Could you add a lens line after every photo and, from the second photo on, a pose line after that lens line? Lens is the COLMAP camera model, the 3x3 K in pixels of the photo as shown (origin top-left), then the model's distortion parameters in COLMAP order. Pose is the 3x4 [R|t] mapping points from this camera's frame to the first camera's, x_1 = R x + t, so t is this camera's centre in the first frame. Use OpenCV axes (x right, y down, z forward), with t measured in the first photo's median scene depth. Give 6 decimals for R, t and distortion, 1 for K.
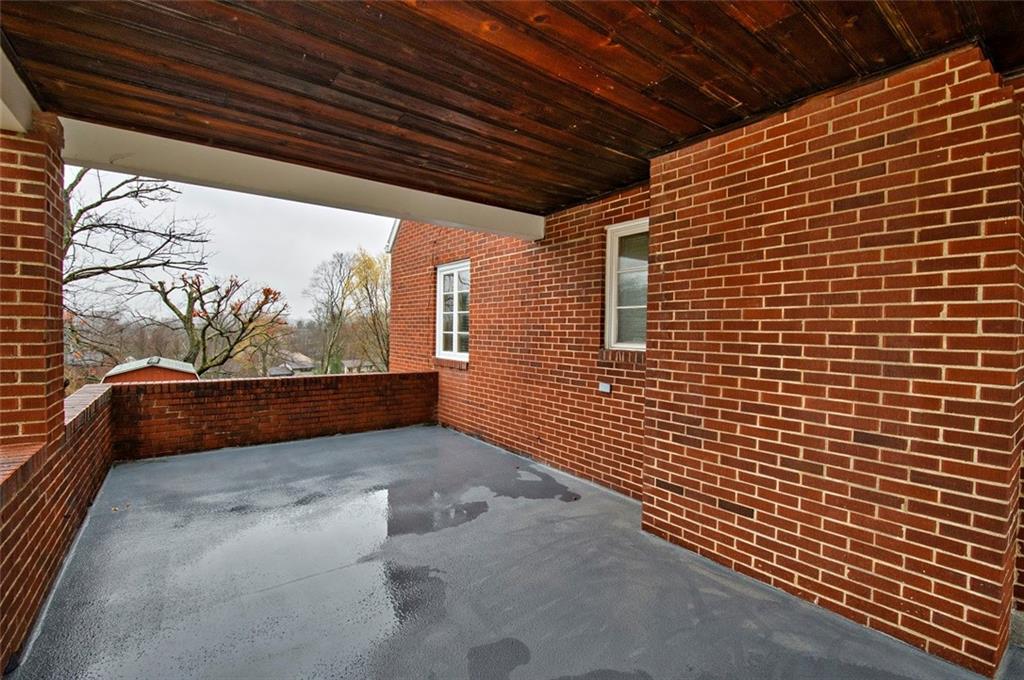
lens RADIAL K [[449.1, 0, 505.9], [0, 449.1, 337.2], [0, 0, 1]] dist [0.009453, -0.006170]
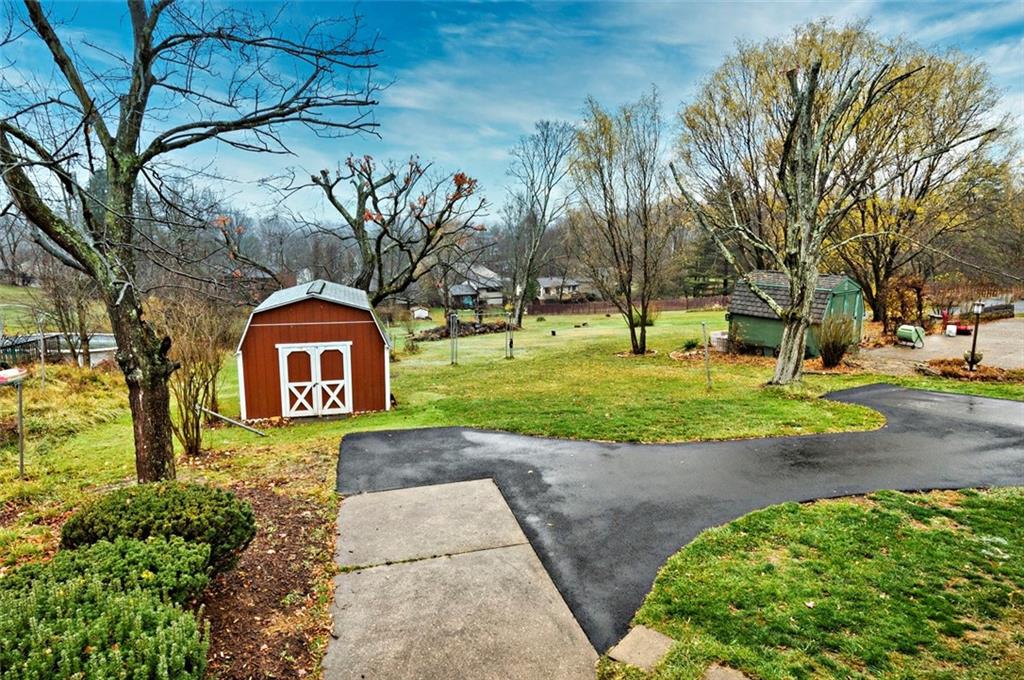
lens RADIAL K [[614.0, 0, 514.4], [0, 614.0, 338.9], [0, 0, 1]] dist [0.004345, -0.000131]
pose [[0.930107, 0.051879, -0.363607, -0.123096], [0.003574, 0.988649, 0.150202, -0.006782], [0.367272, -0.141004, 0.919363, 0.184308]]
